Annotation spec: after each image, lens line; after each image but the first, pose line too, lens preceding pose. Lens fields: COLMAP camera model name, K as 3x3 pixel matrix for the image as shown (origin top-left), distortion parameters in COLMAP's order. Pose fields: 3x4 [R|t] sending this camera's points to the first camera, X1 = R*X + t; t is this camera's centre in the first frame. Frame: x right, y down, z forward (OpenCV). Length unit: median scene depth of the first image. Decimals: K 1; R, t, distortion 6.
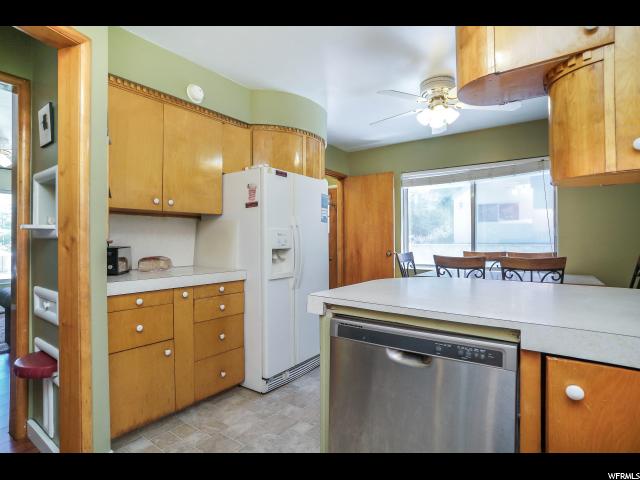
lens RADIAL K [[333.1, 0, 318.1], [0, 333.1, 240.5], [0, 0, 1]] dist [-0.039496, 0.006090]
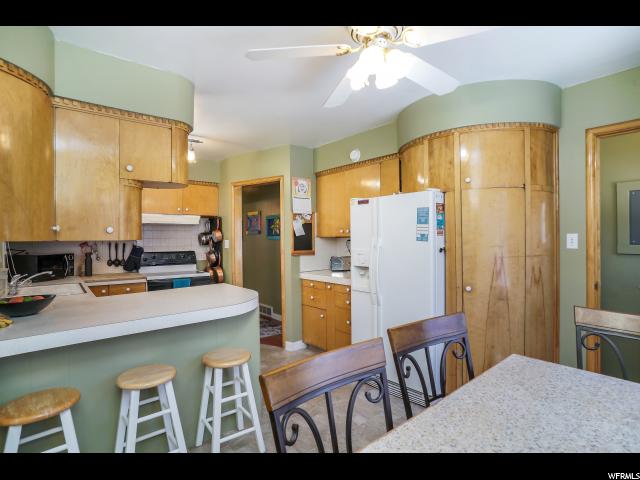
lens RADIAL K [[333.1, 0, 319.1], [0, 333.1, 237.9], [0, 0, 1]] dist [-0.039496, 0.006090]
pose [[-0.237917, 0.011018, -0.971223, 1.061057], [0.011134, 0.999901, 0.008616, -0.086698], [0.971222, -0.008764, -0.238017, 1.131348]]
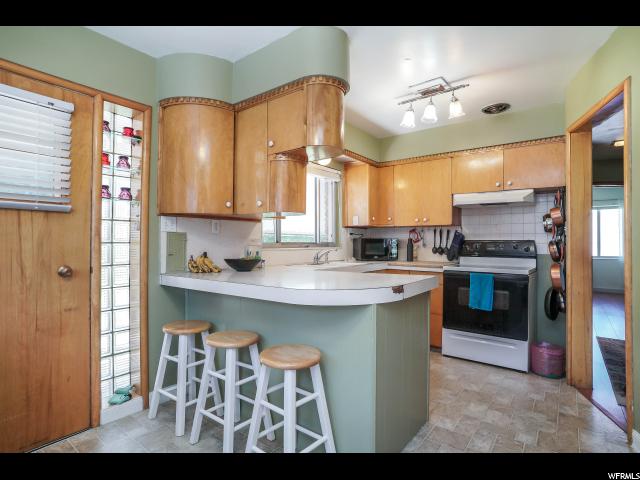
lens RADIAL K [[333.1, 0, 321.6], [0, 333.1, 240.5], [0, 0, 1]] dist [-0.039496, 0.006090]
pose [[-0.999217, 0.004507, 0.039297, 0.255445], [0.004117, 0.999941, -0.010013, 0.000310], [-0.039340, -0.009844, -0.999177, 1.334456]]
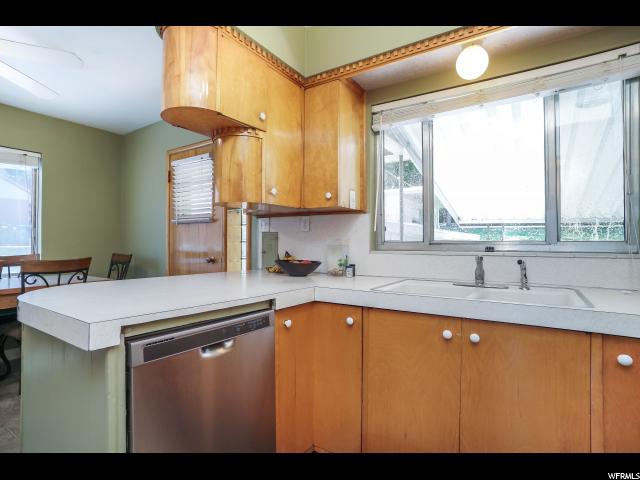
lens RADIAL K [[333.1, 0, 321.0], [0, 333.1, 238.4], [0, 0, 1]] dist [-0.039496, 0.006090]
pose [[-0.043080, 0.015272, 0.998955, -0.339798], [-0.005155, 0.999866, -0.015509, 0.001332], [-0.999058, -0.005818, -0.042996, 0.283758]]
